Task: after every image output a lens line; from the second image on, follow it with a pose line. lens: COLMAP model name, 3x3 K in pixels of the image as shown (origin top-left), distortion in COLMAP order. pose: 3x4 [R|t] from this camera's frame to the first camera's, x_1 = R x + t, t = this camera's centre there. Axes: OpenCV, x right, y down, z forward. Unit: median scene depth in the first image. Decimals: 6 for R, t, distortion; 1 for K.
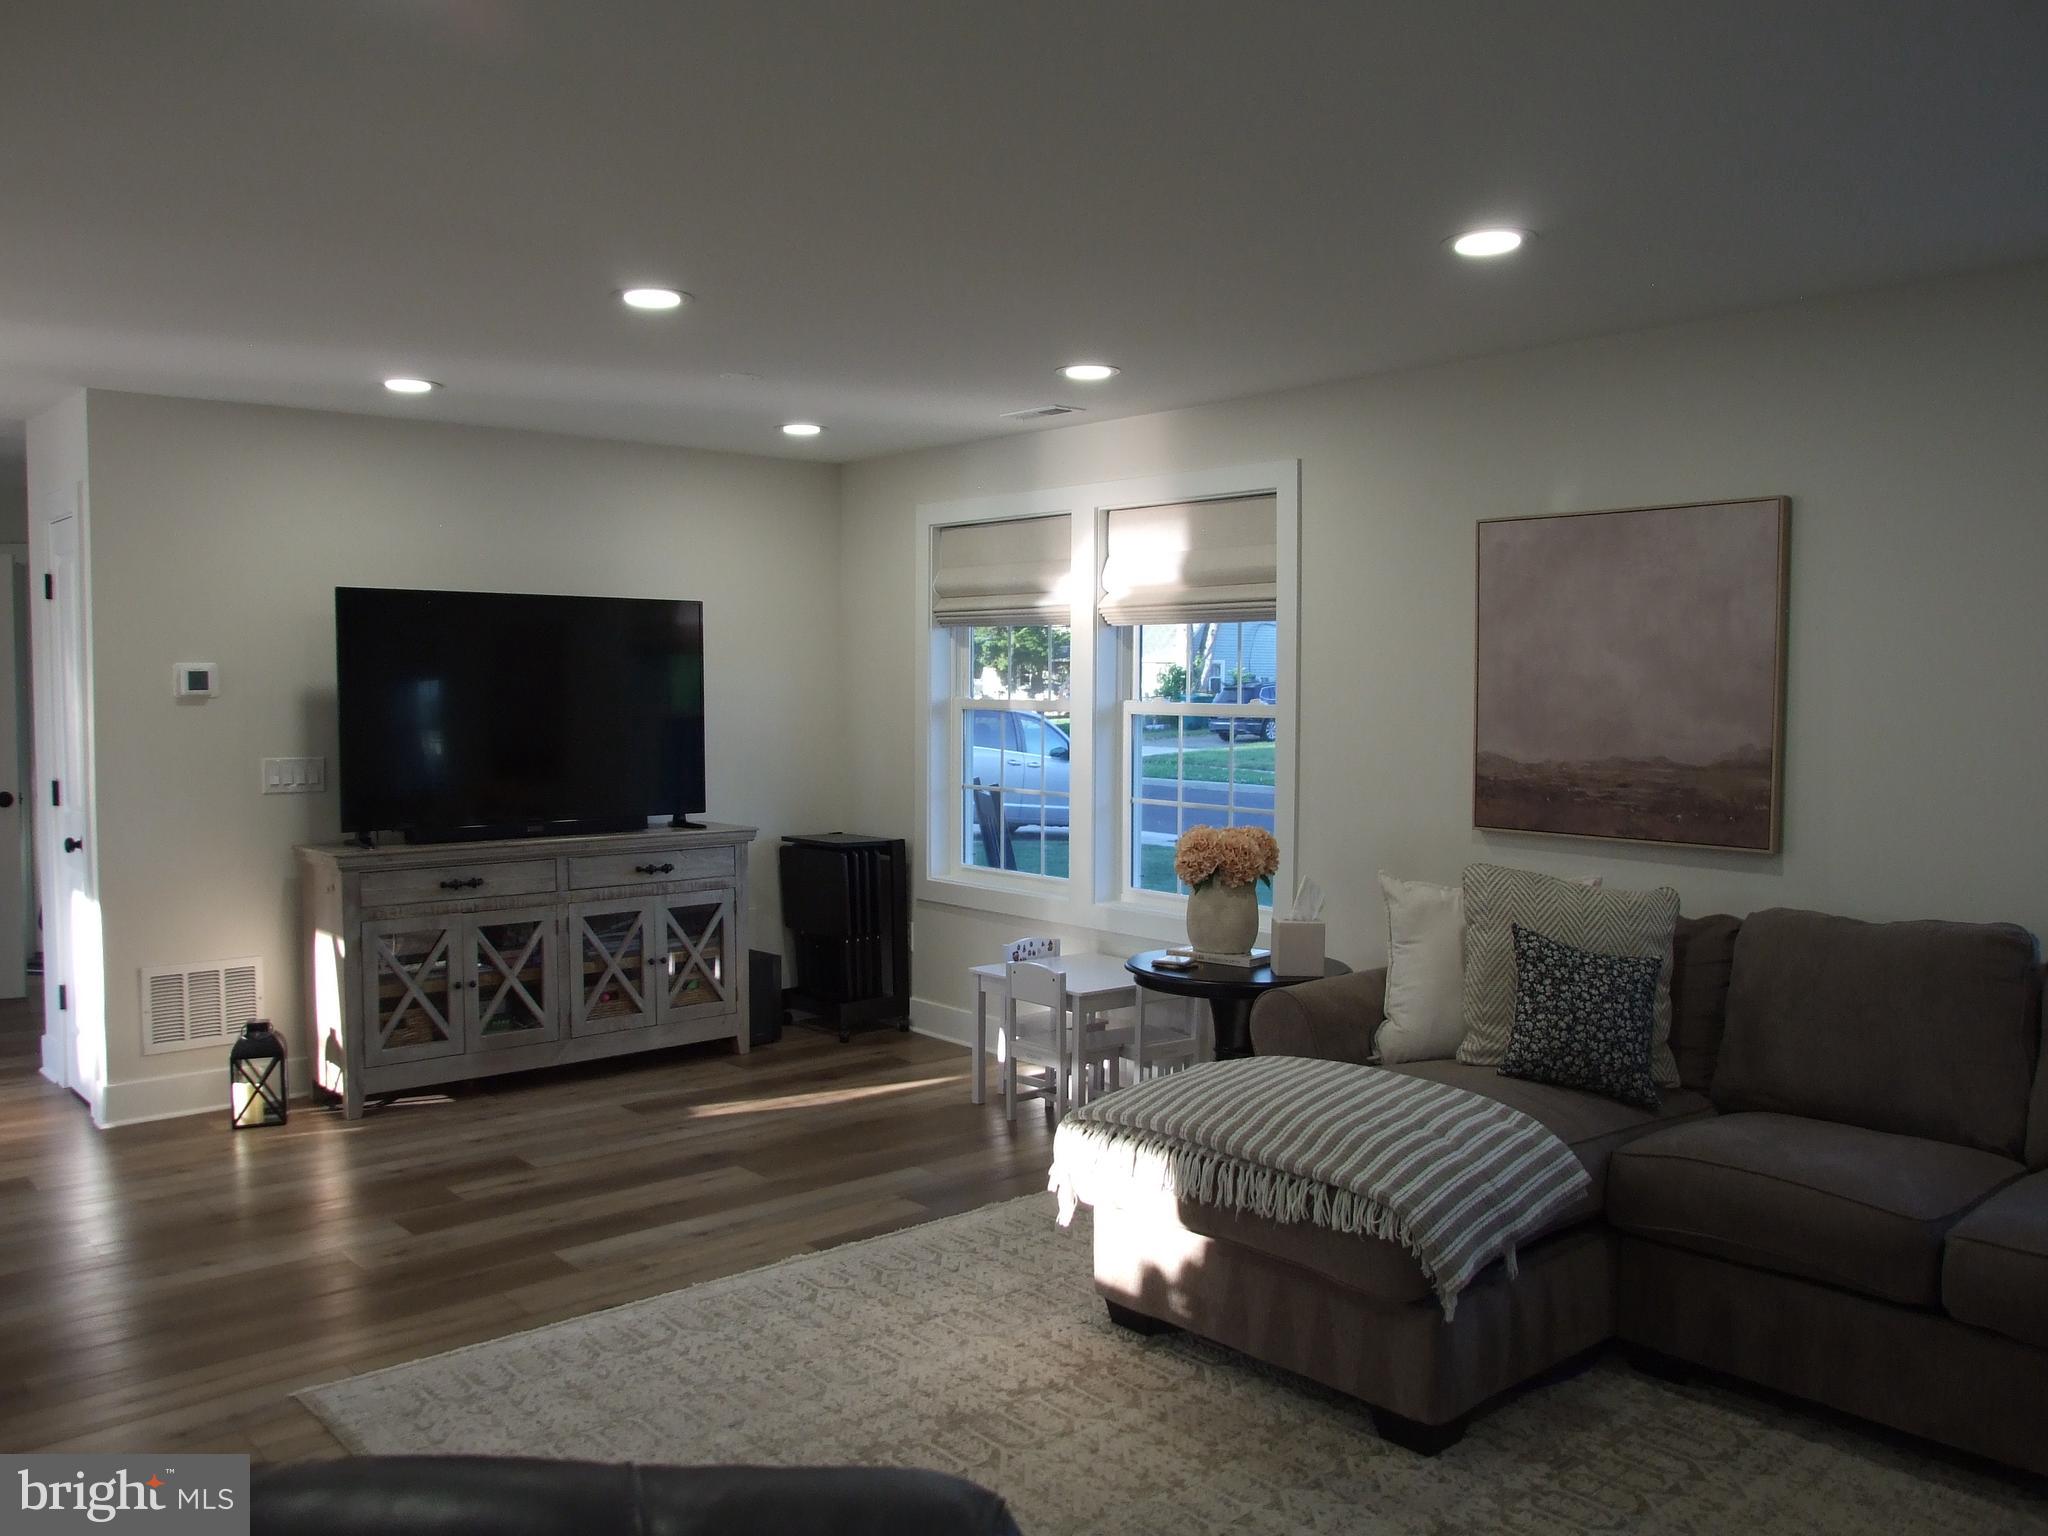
lens RADIAL K [[1651.9, 0, 1008.9], [0, 1651.9, 770.5], [0, 0, 1]] dist [-0.067636, 0.092301]
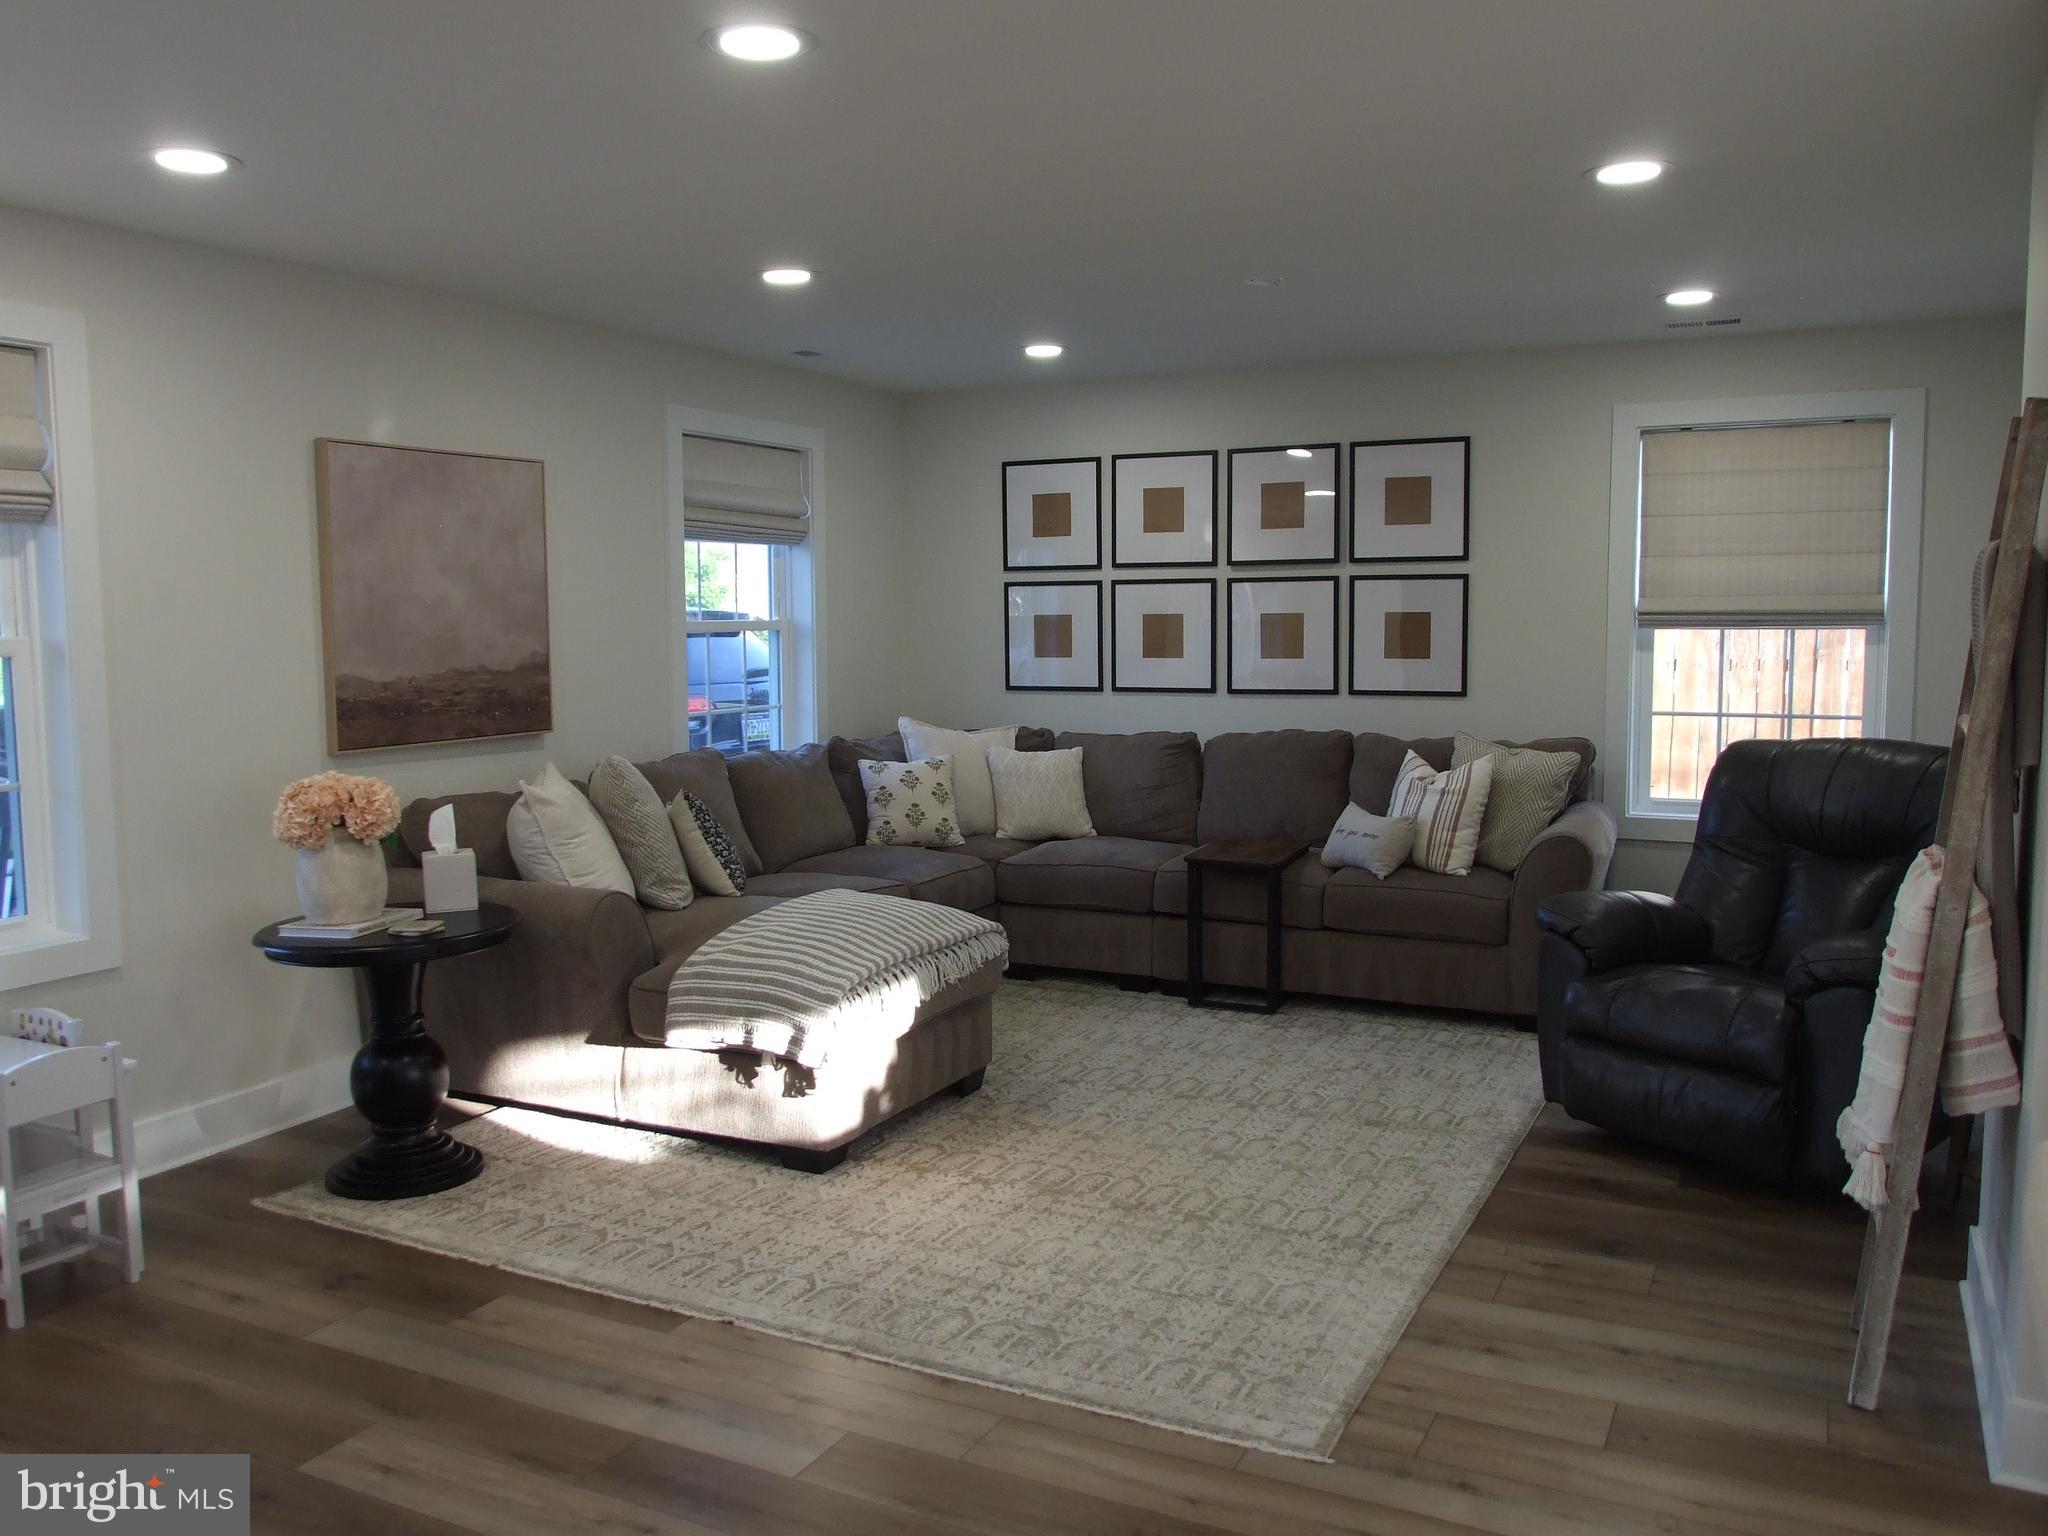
lens RADIAL K [[1651.9, 0, 1008.9], [0, 1651.9, 770.5], [0, 0, 1]] dist [-0.067636, 0.092301]
pose [[-0.377767, -0.090216, 0.921495, -0.793738], [0.061118, 0.990641, 0.122041, -0.051145], [-0.923881, 0.102423, -0.368718, 1.015713]]
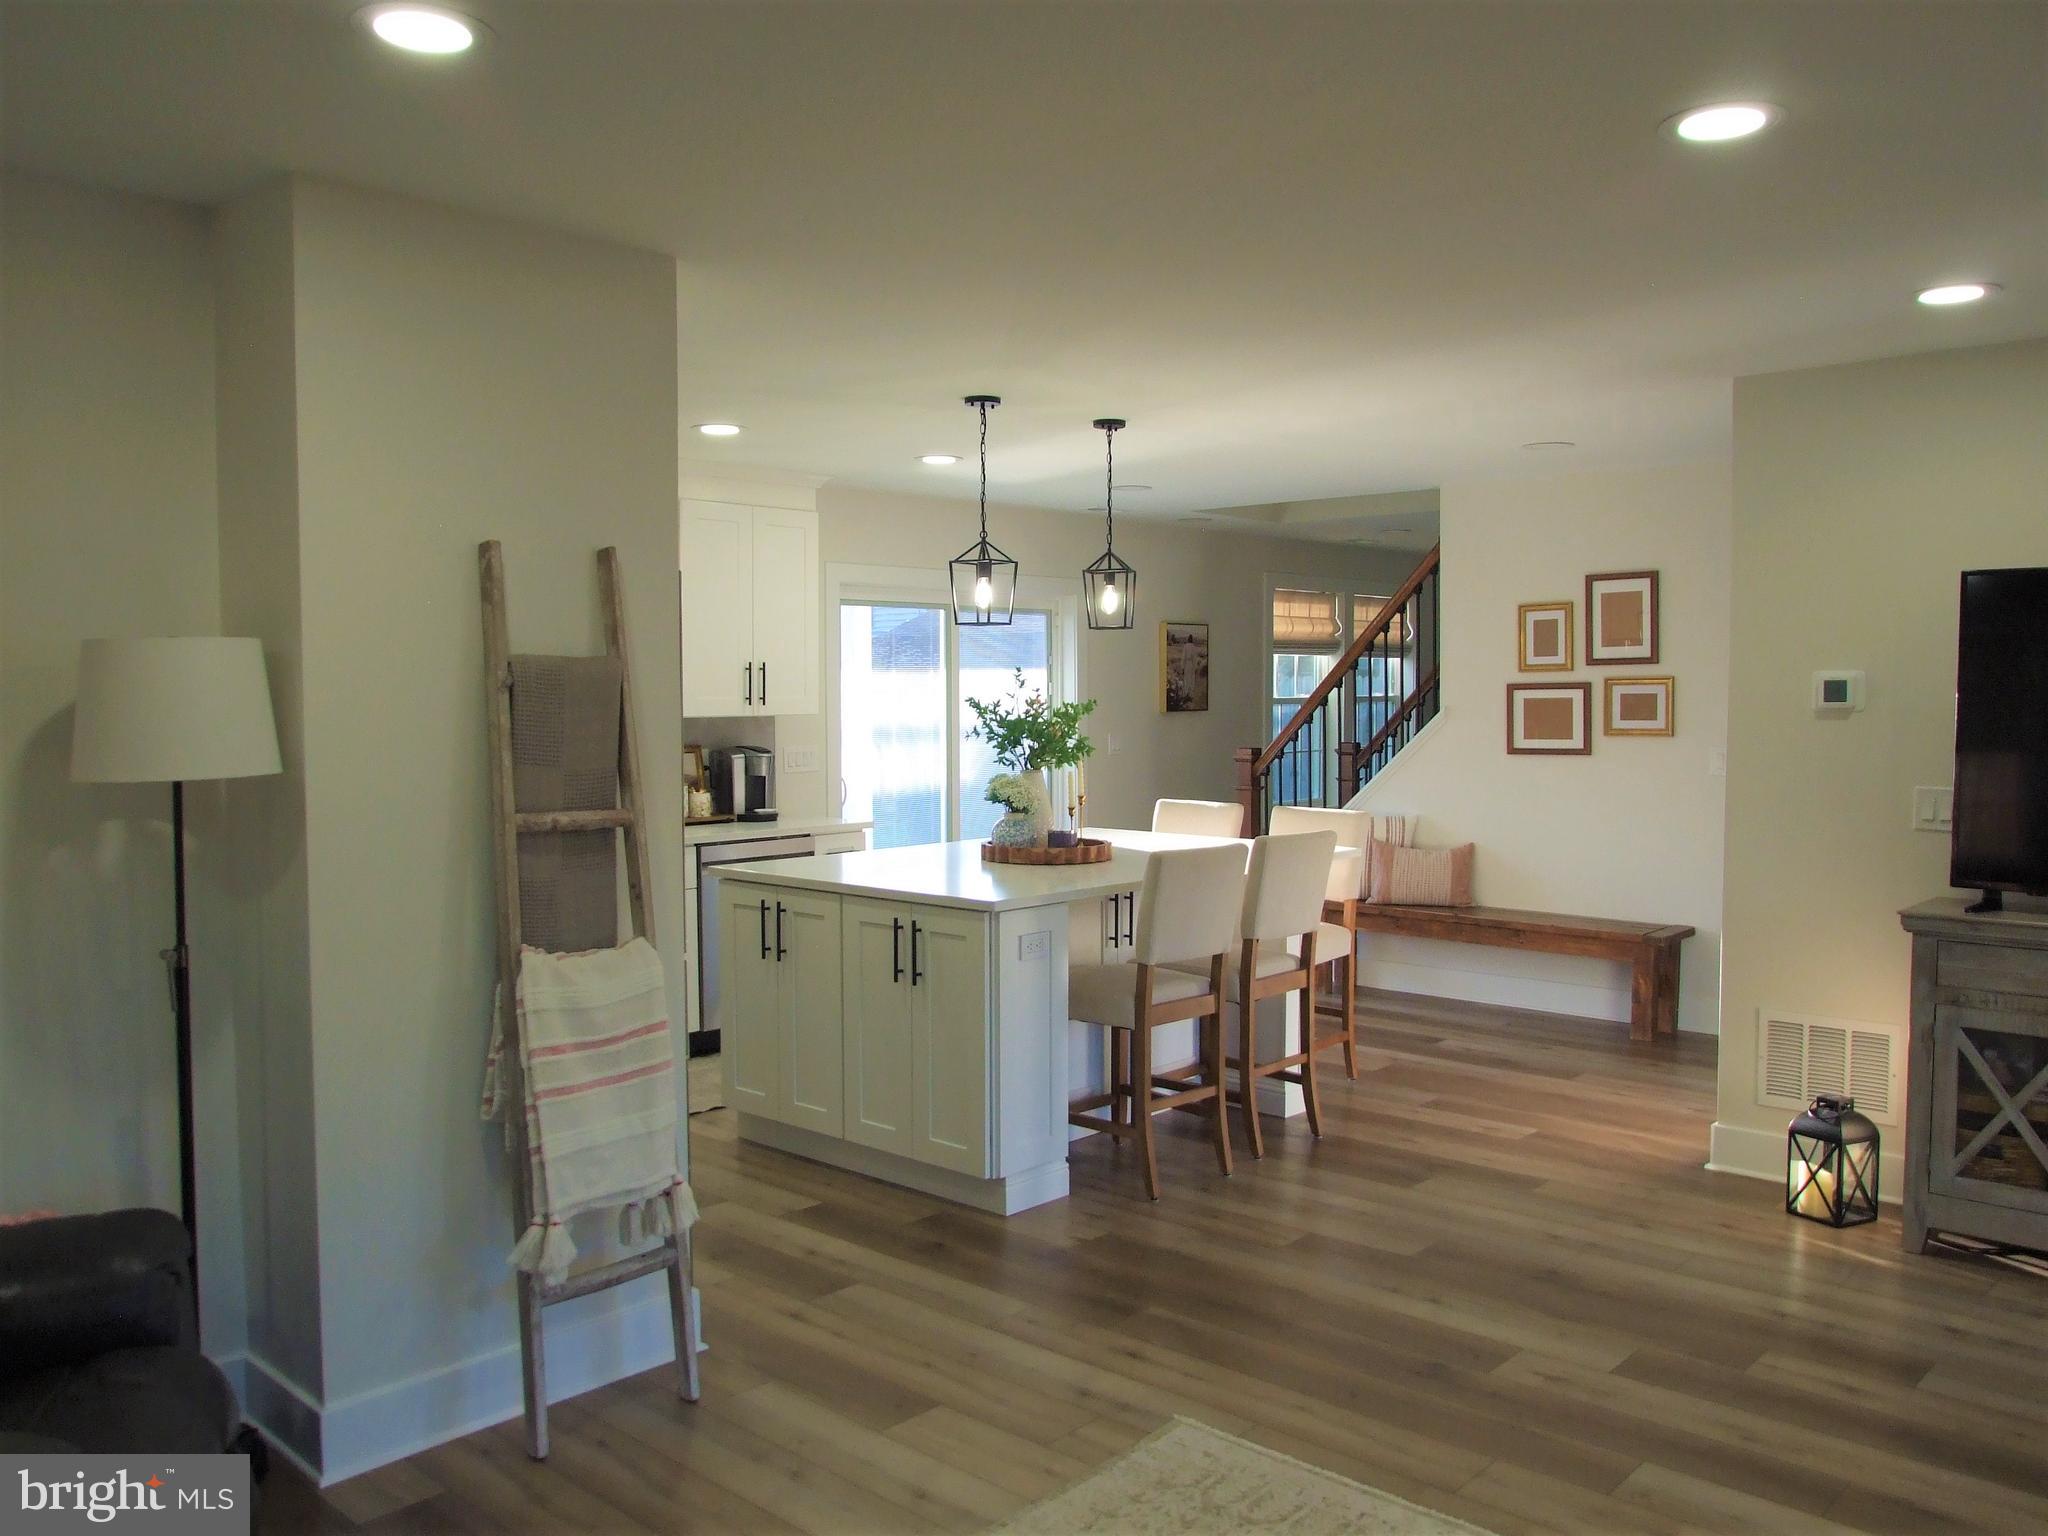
lens RADIAL K [[1651.9, 0, 1008.9], [0, 1651.9, 770.5], [0, 0, 1]] dist [-0.067636, 0.092301]
pose [[0.111552, 0.049769, -0.992512, 0.367793], [-0.052931, 0.997625, 0.044076, -0.033061], [0.992348, 0.047618, 0.113921, 0.550470]]
